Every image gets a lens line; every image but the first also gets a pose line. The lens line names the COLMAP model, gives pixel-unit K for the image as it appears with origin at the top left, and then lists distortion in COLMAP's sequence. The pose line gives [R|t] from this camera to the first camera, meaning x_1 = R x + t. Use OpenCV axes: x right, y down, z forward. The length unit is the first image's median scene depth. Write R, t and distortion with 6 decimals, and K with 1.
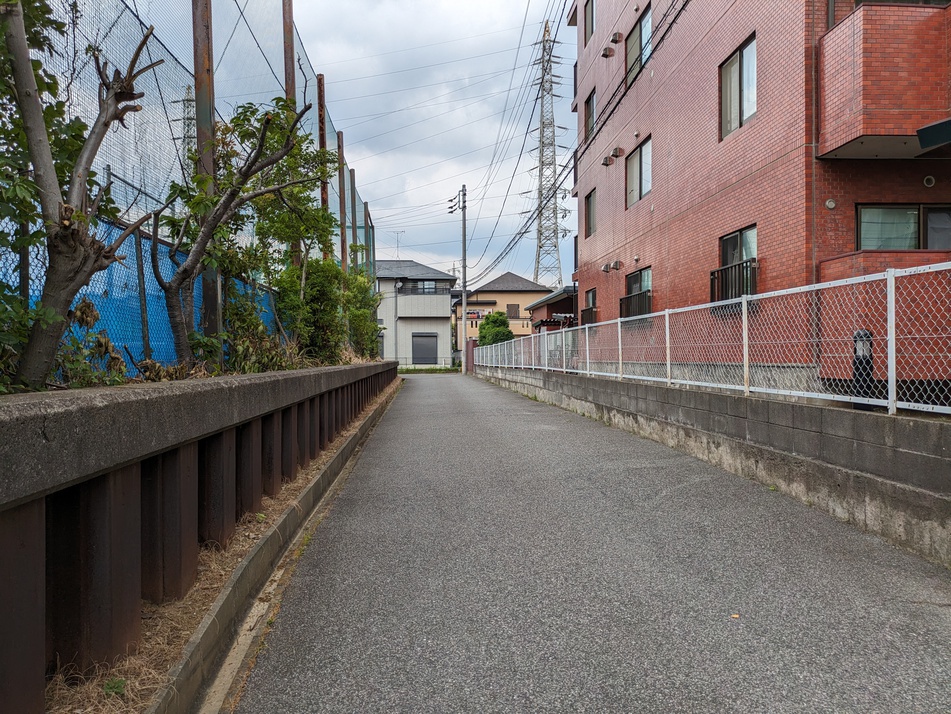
lens RADIAL K [[701.3, 0, 466.6], [0, 701.3, 357.7], [0, 0, 1]] dist [0.048238, -0.047541]
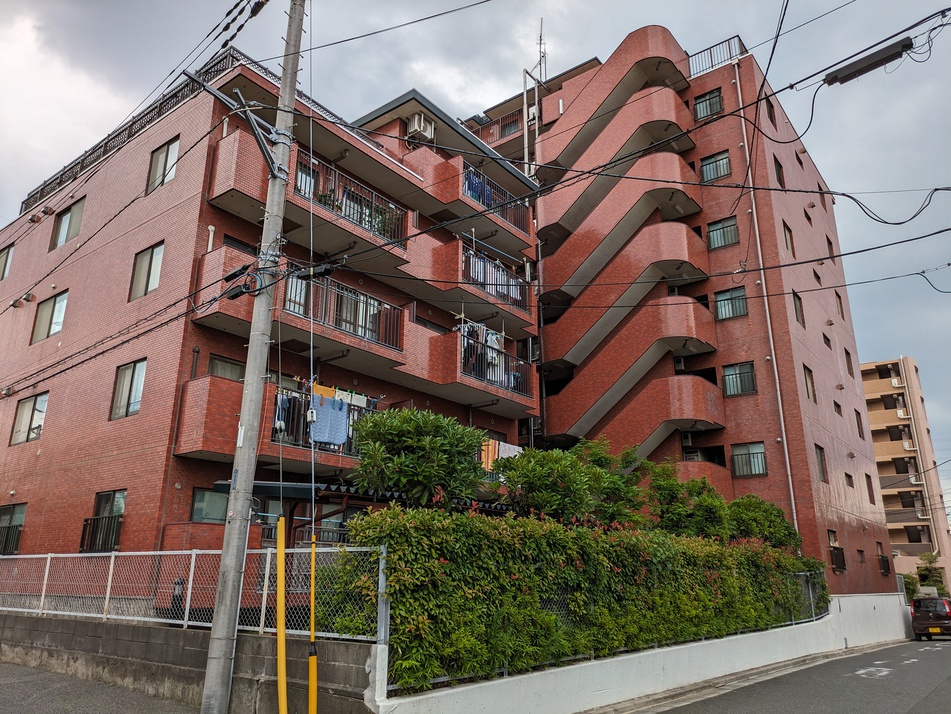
lens RADIAL K [[701.3, 0, 468.5], [0, 701.3, 350.8], [0, 0, 1]] dist [0.048238, -0.047541]
pose [[0.659029, 0.239201, 0.713066, -0.290867], [-0.008802, 0.950466, -0.310703, -0.029674], [-0.752066, 0.198486, 0.628490, -0.614264]]
